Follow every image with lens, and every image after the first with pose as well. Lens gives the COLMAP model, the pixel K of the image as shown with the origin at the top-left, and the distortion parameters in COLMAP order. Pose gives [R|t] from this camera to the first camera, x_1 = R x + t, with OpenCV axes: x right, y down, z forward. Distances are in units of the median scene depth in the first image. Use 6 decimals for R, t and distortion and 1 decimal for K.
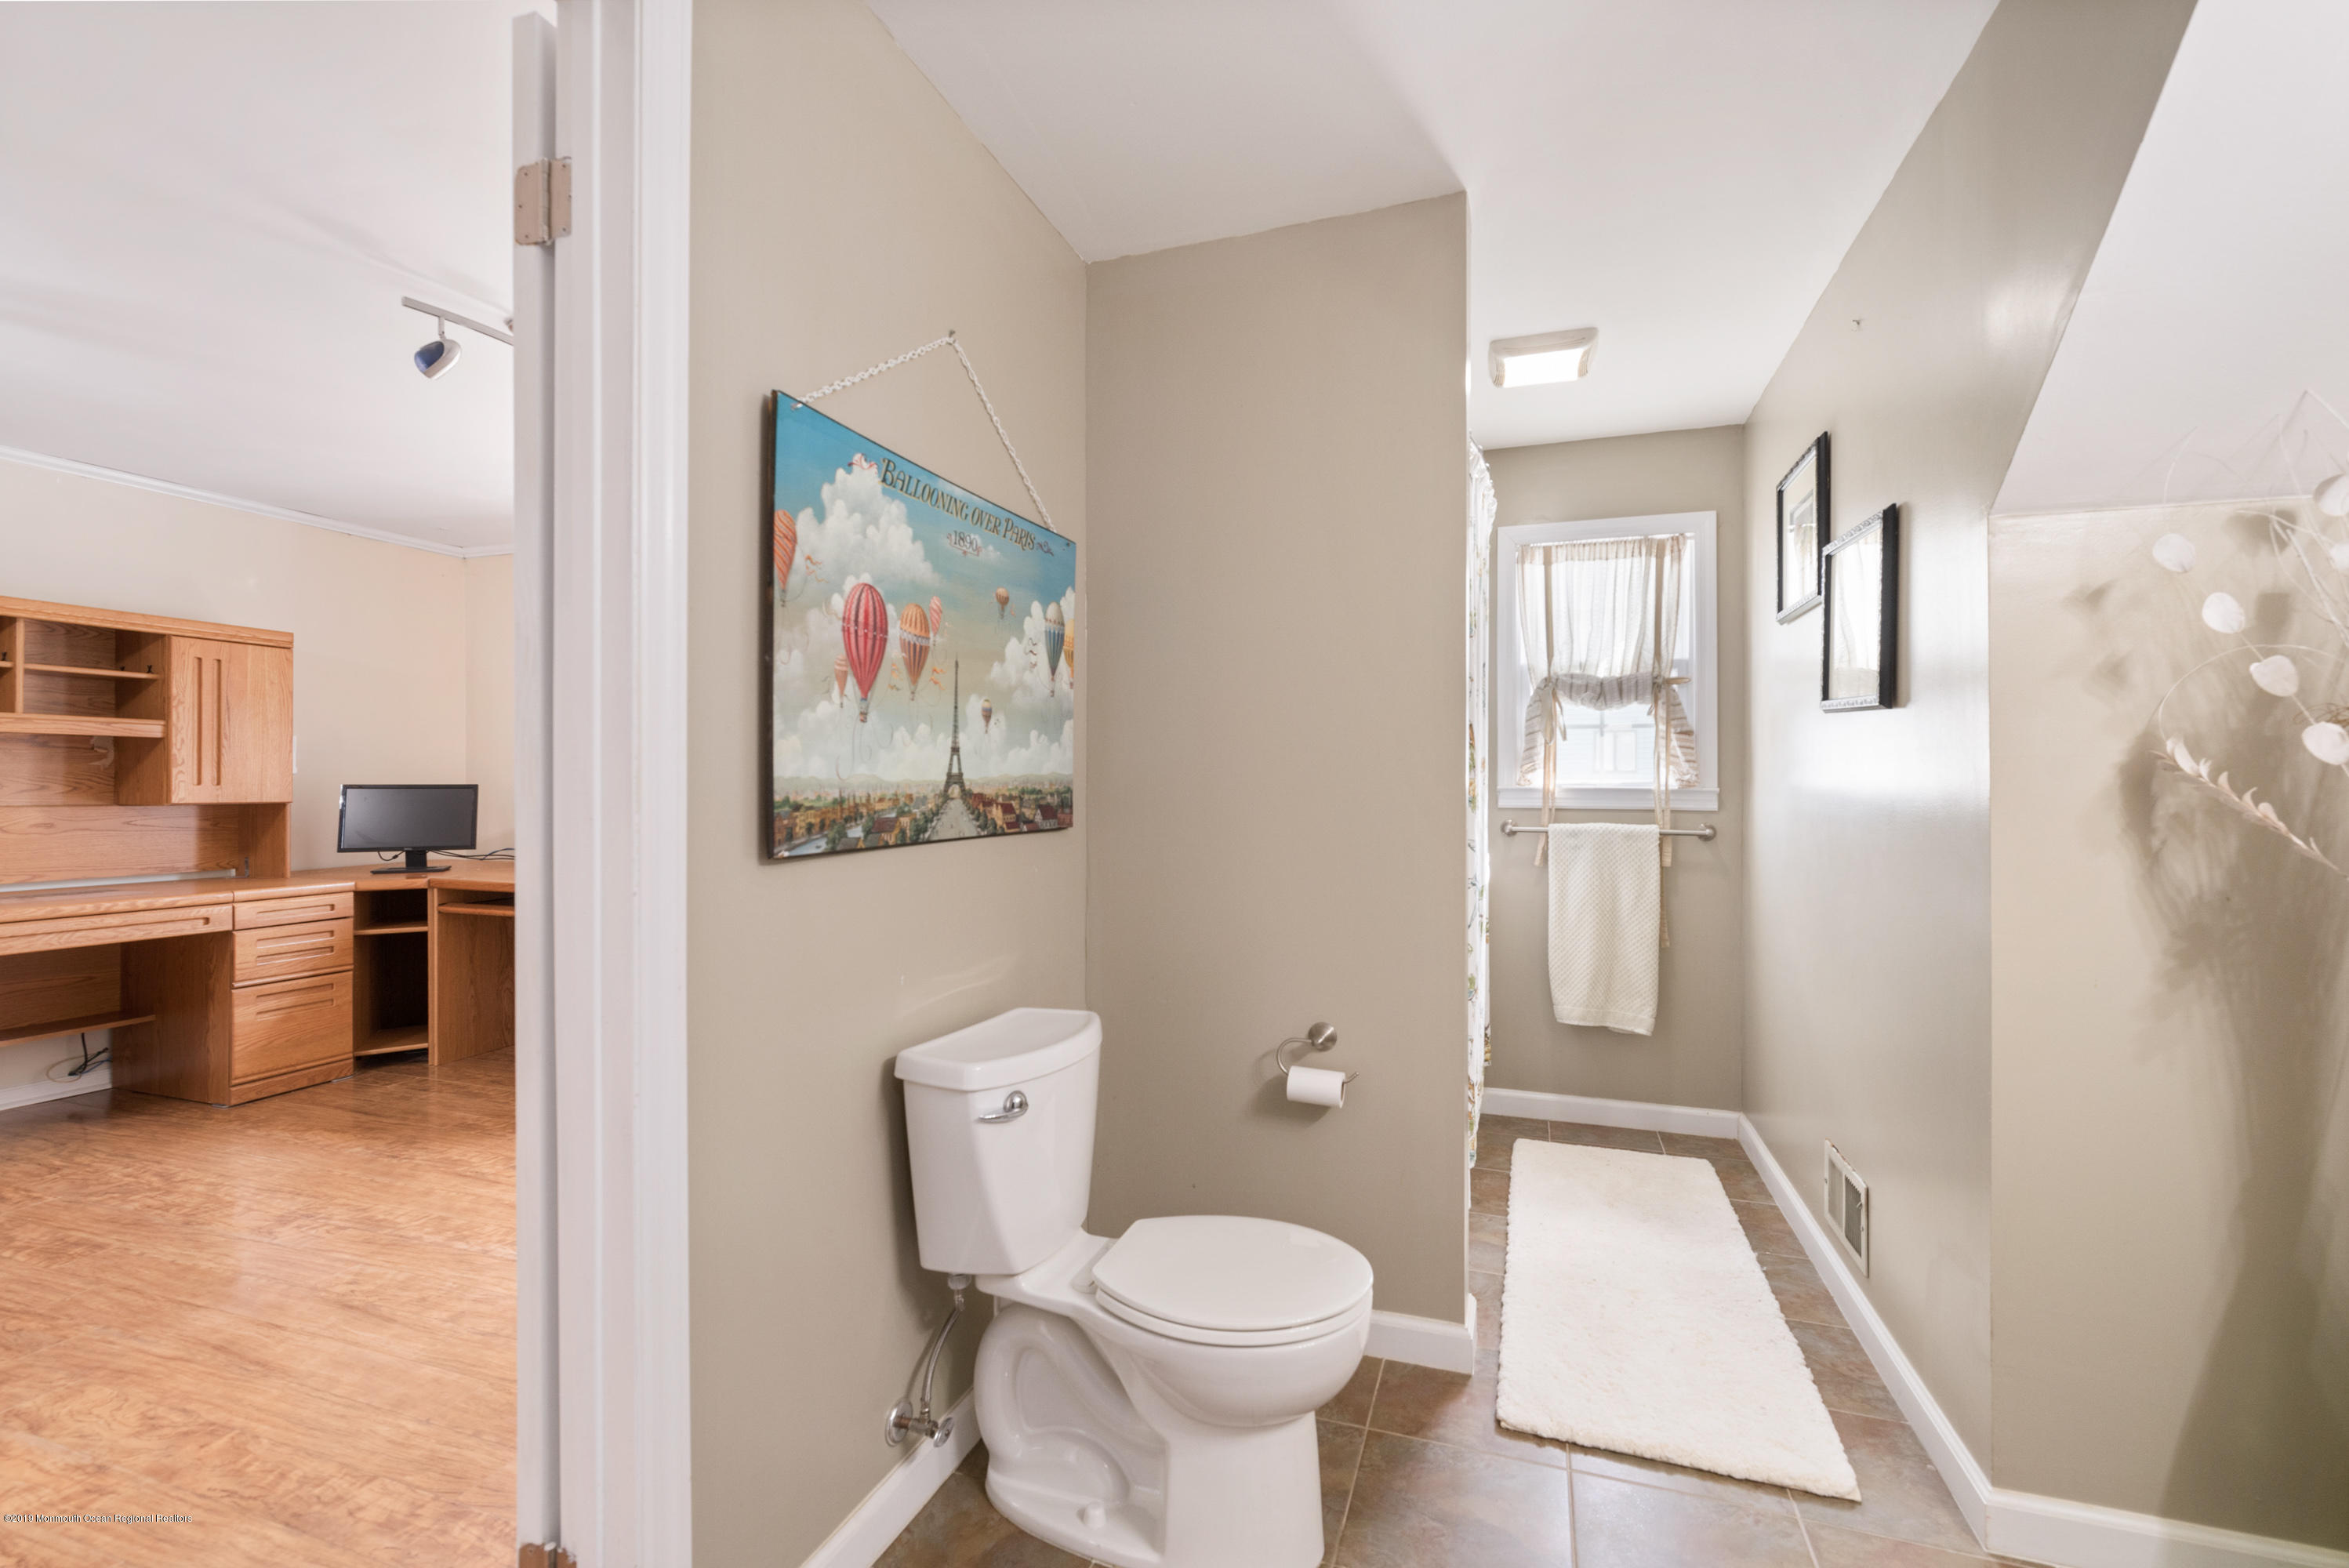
lens RADIAL K [[1019.7, 0, 1165.1], [0, 1019.7, 788.7], [0, 0, 1]] dist [-0.000576, -0.000081]
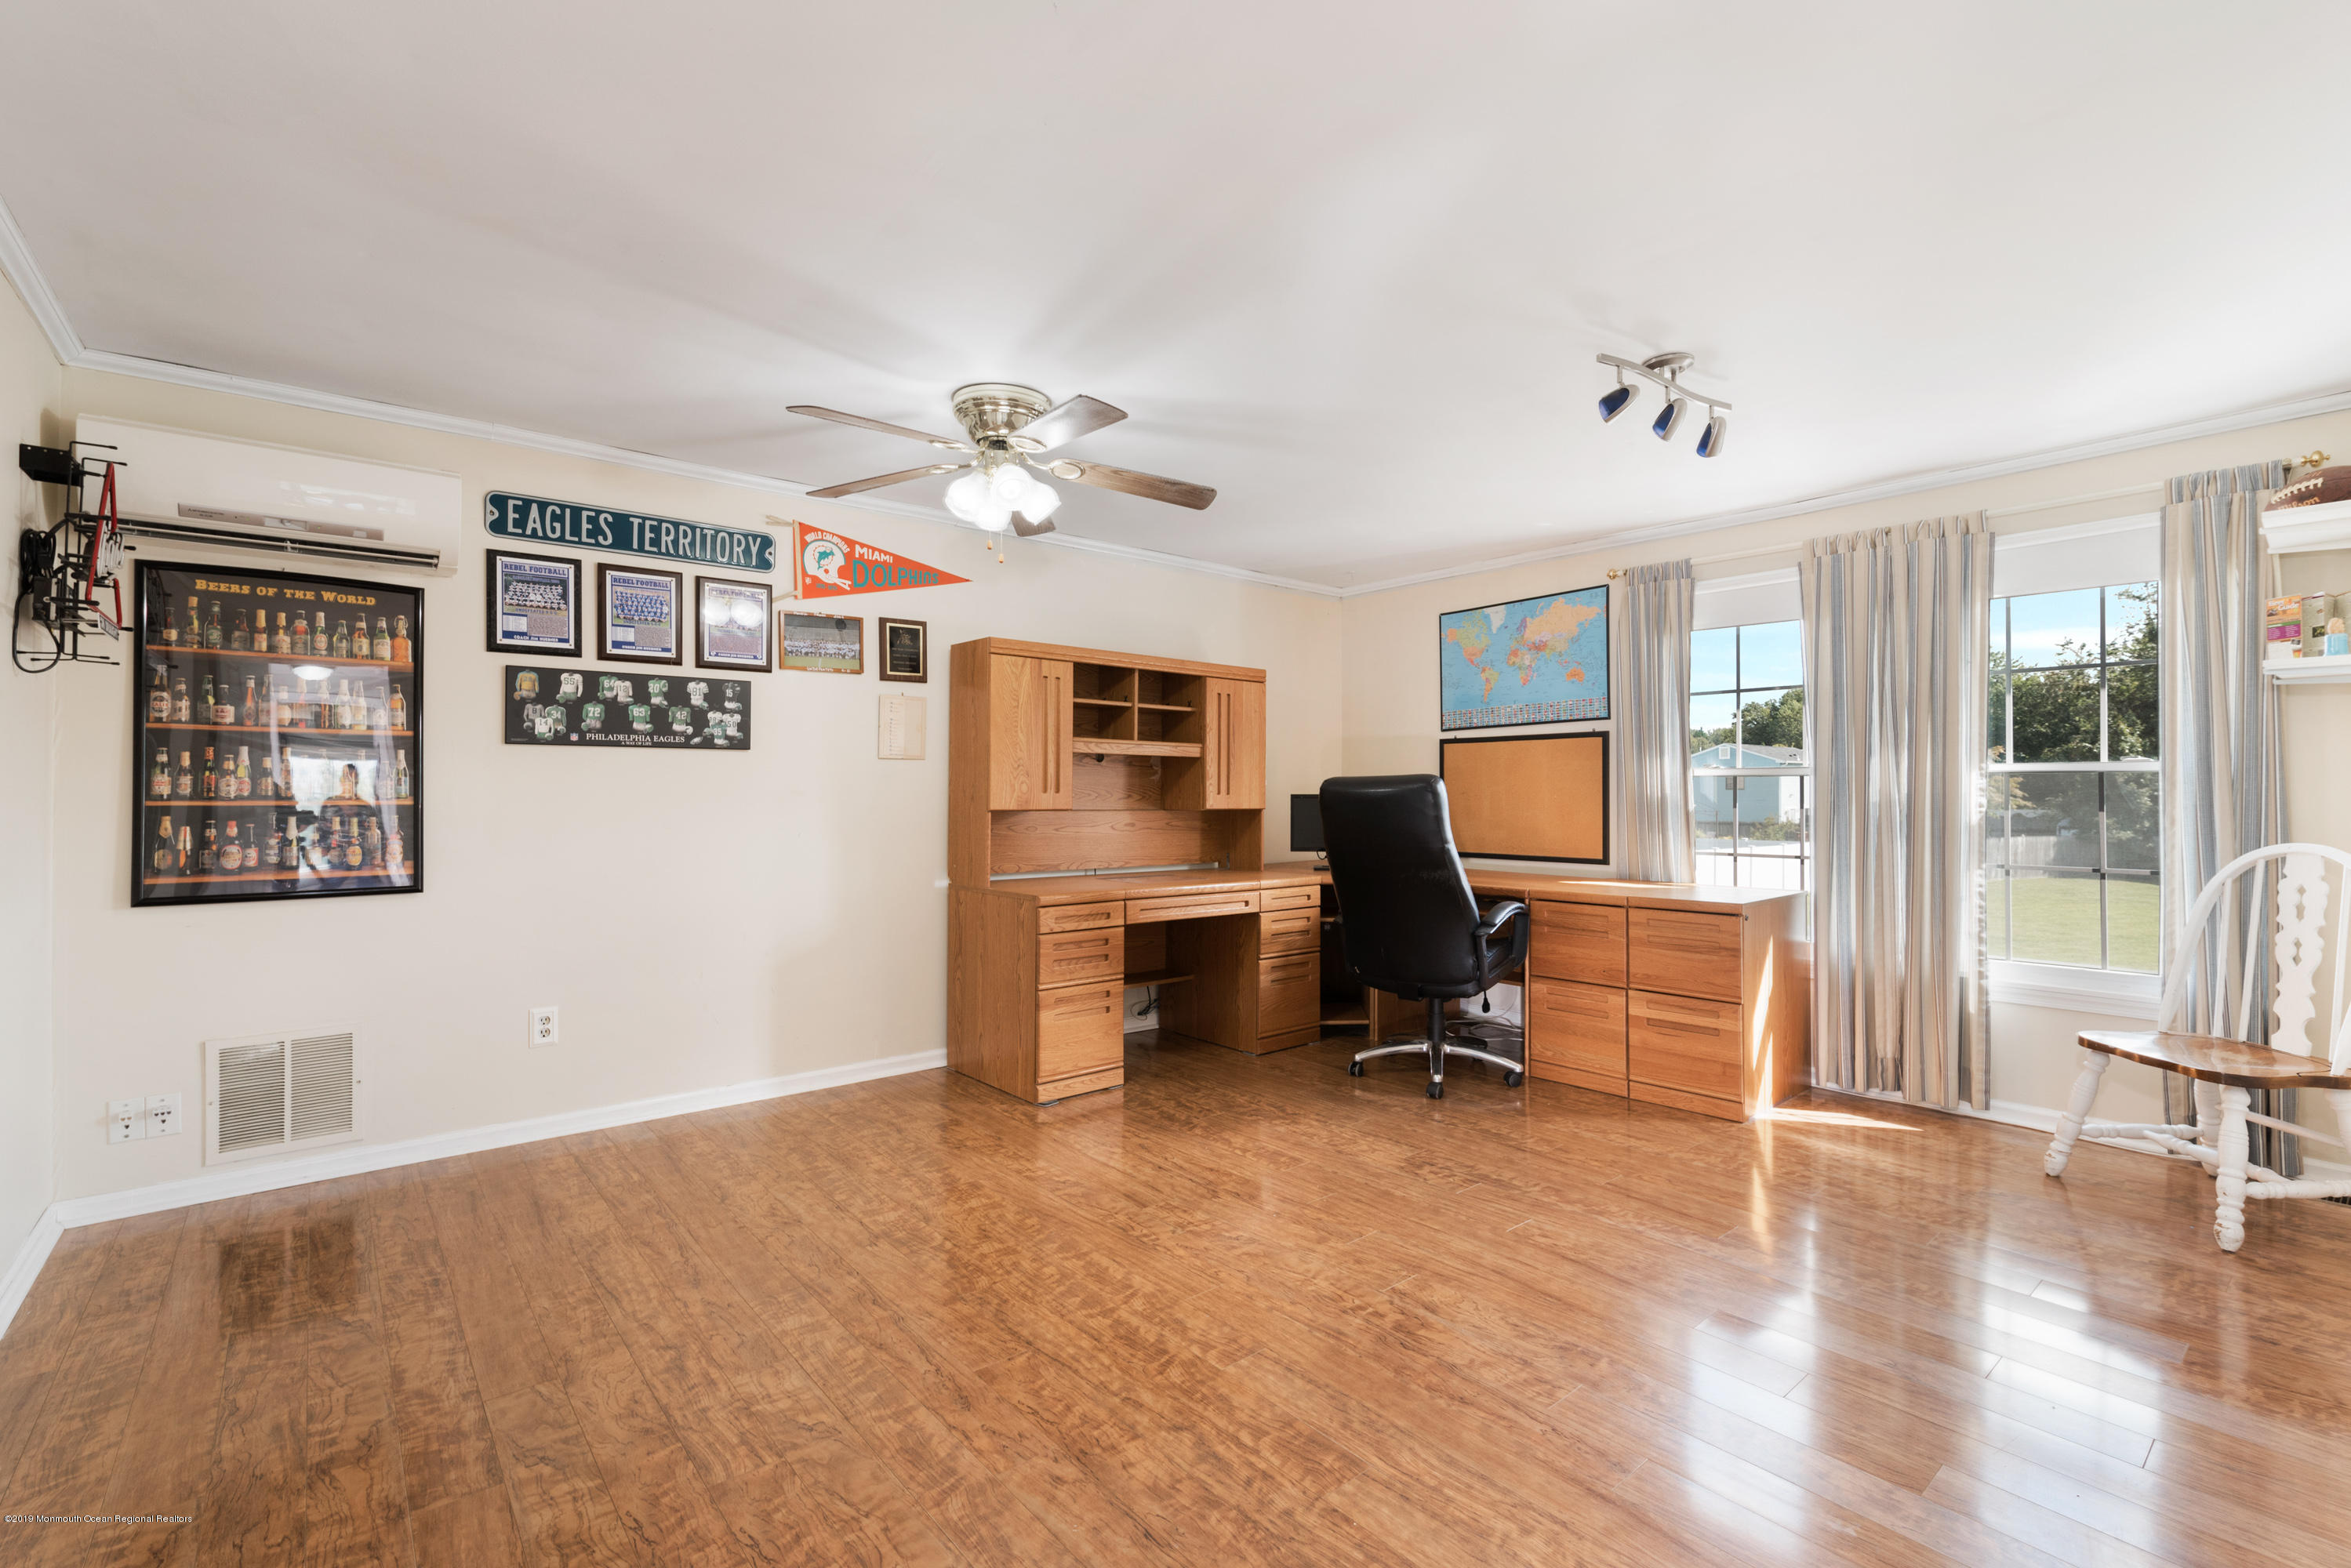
lens RADIAL K [[1031.5, 0, 1169.2], [0, 1031.5, 782.5], [0, 0, 1]] dist [0.002610, -0.000186]
pose [[0.855470, -0.006281, -0.517815, -0.360849], [-0.002287, 0.999871, -0.015907, 0.002180], [0.517848, 0.014792, 0.855345, -0.126460]]
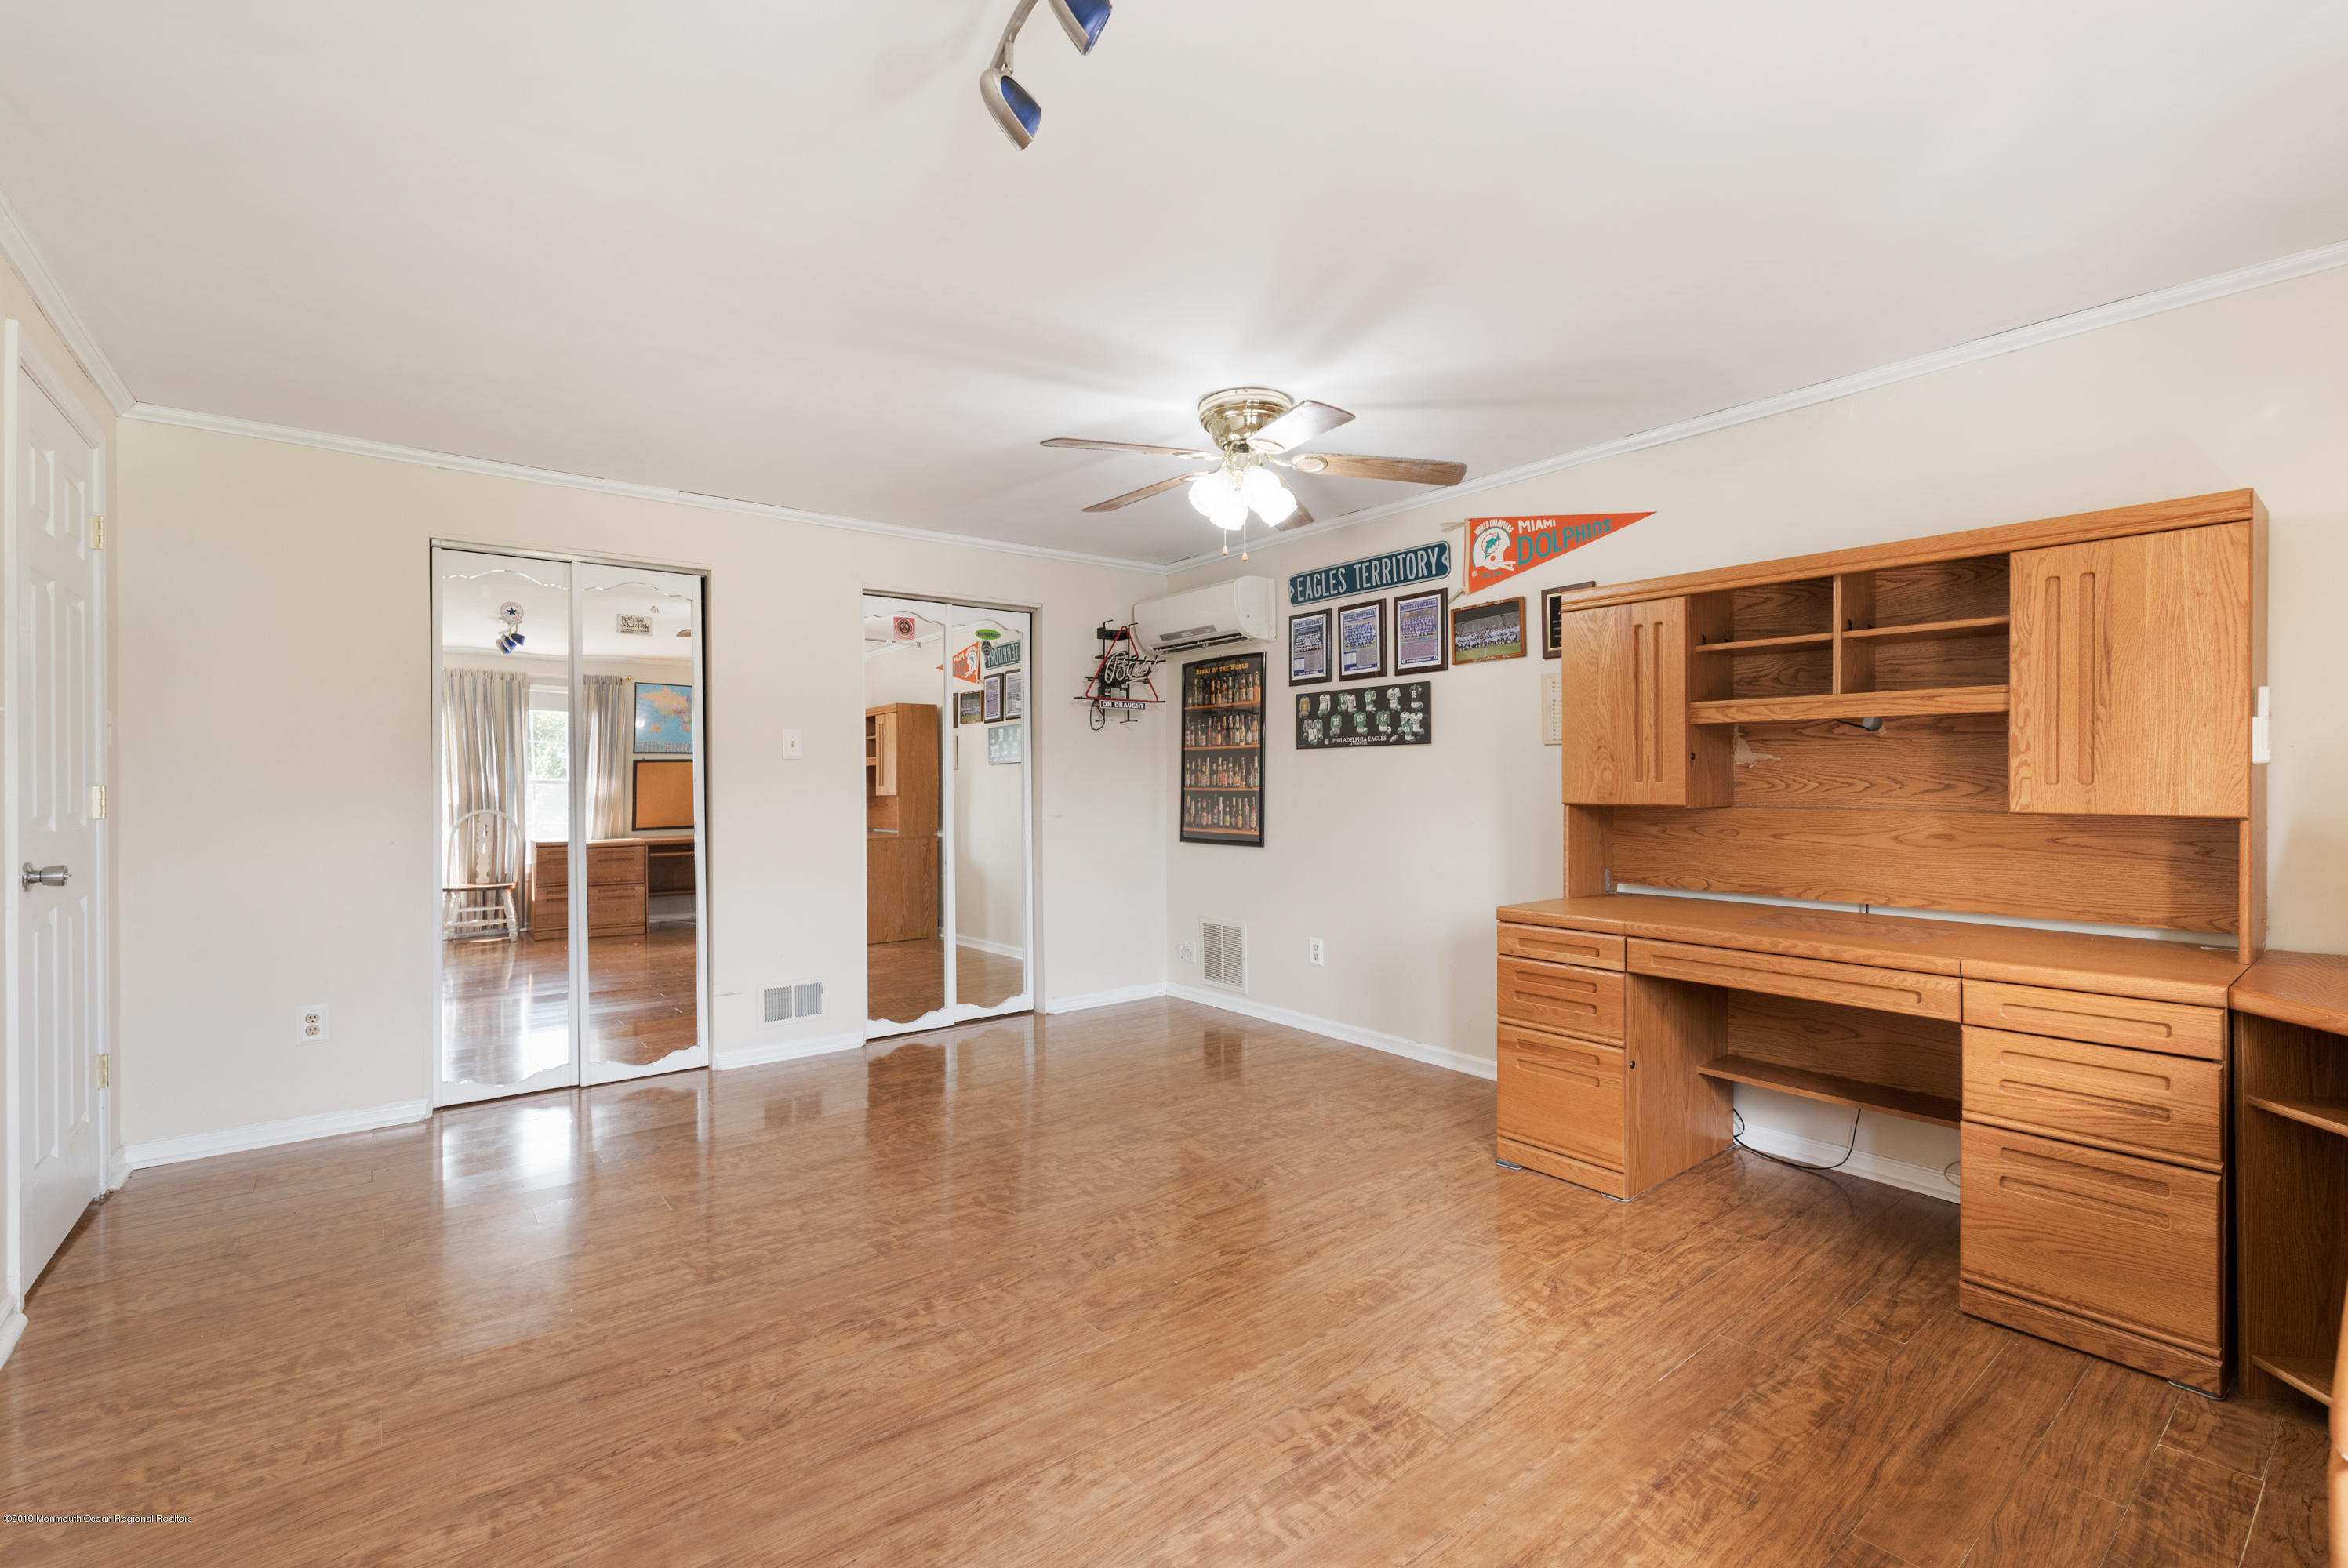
lens RADIAL K [[1028.8, 0, 1182.3], [0, 1028.8, 781.4], [0, 0, 1]] dist [0.000786, -0.000127]
pose [[-0.533948, -0.002748, -0.845513, -0.148582], [-0.004093, 0.999991, -0.000666, -0.002602], [0.845508, 0.003105, -0.533954, 0.934943]]
